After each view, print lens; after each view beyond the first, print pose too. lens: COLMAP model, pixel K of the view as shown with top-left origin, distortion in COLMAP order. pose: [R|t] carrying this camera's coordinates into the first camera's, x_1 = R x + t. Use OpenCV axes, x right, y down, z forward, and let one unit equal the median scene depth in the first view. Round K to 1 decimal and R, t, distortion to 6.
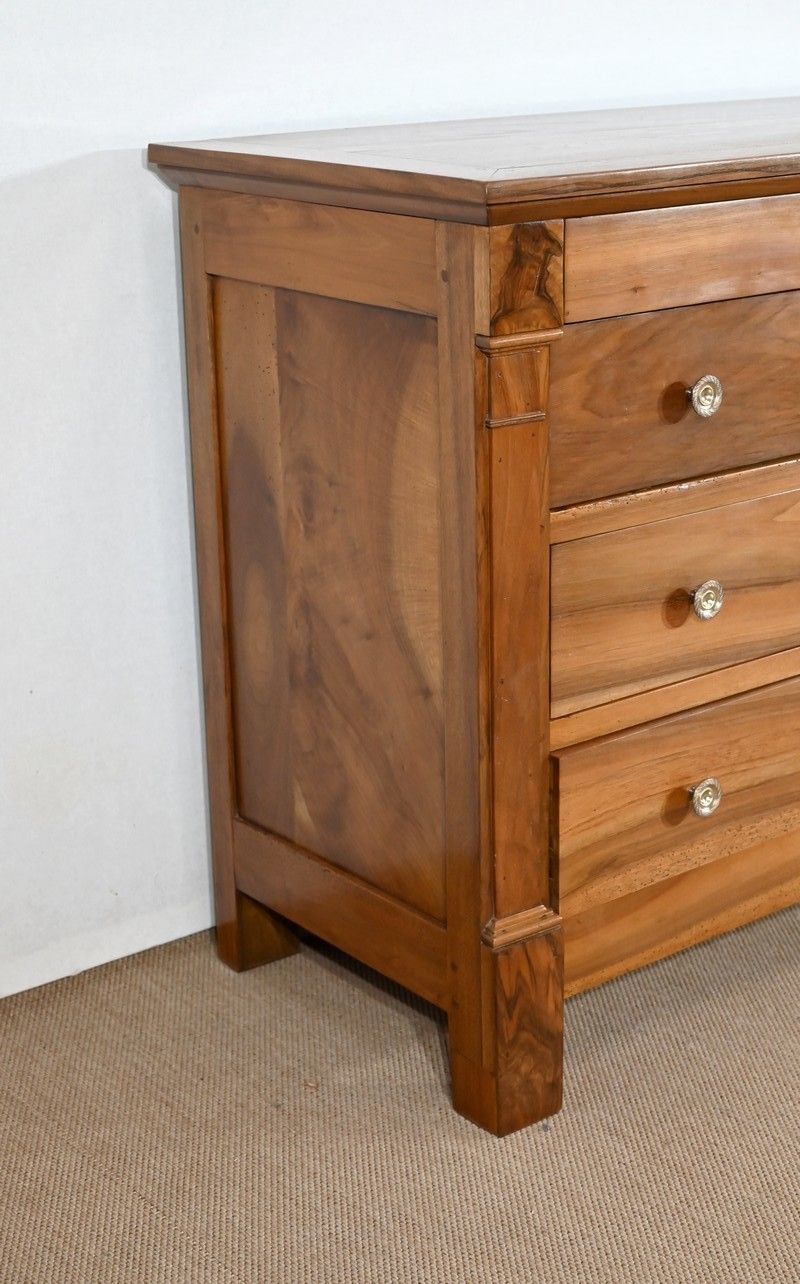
lens RADIAL K [[2138.0, 0, 491.8], [0, 2138.0, 610.0], [0, 0, 1]] dist [0.002783, -0.005752]
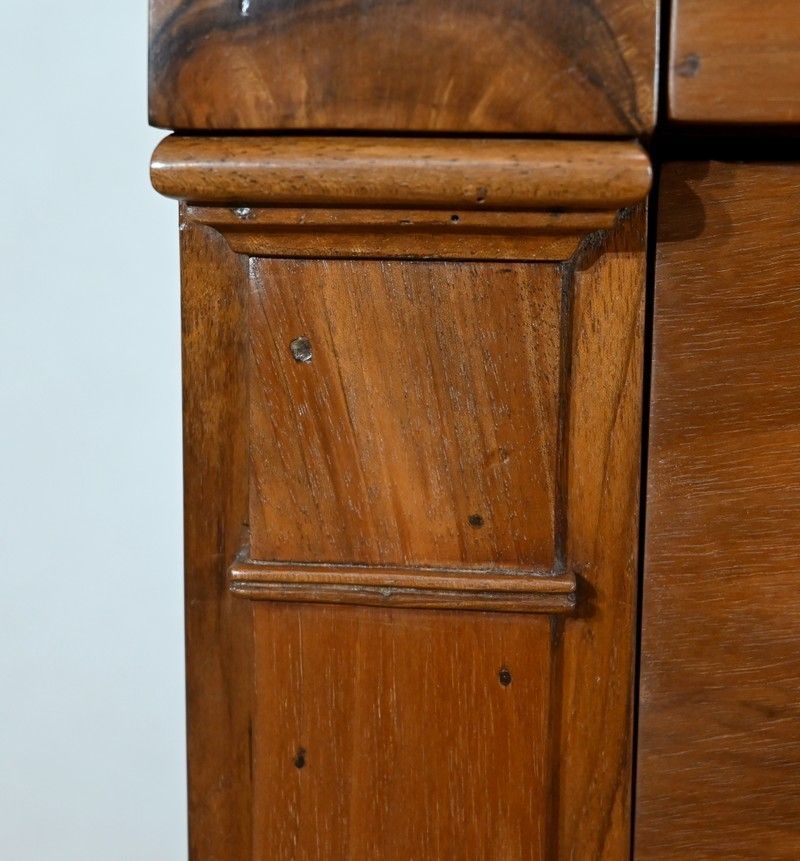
lens RADIAL K [[1541.2, 0, 400.0], [0, 1541.2, 430.5], [0, 0, 1]] dist [-0.005960, 0.044592]
pose [[0.705803, 0.113606, -0.699239, 0.105361], [-0.222705, 0.972596, -0.066777, -0.086767], [0.672491, 0.202855, 0.711762, 0.828135]]
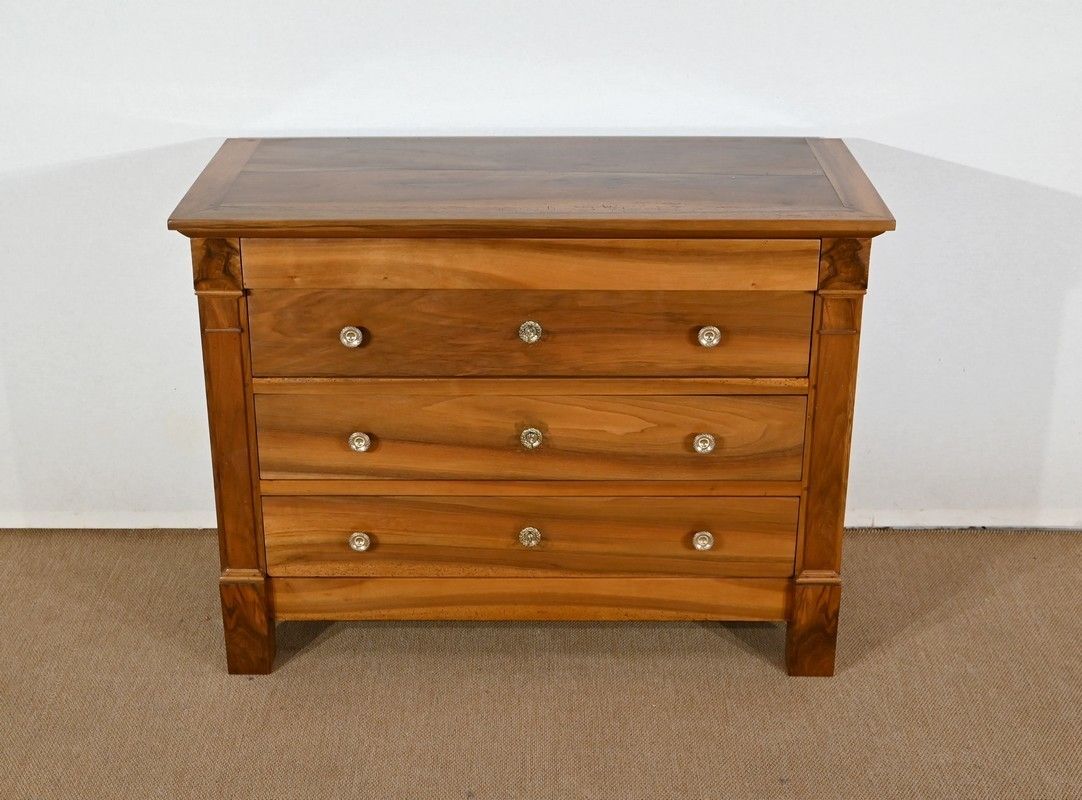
lens RADIAL K [[1616.2, 0, 524.5], [0, 1616.2, 354.6], [0, 0, 1]] dist [0.005151, -0.023937]
pose [[0.762617, 0.250746, -0.596273, 1.040642], [-0.192916, 0.968026, 0.160342, -0.334684], [0.617413, -0.007249, 0.786606, -0.003091]]
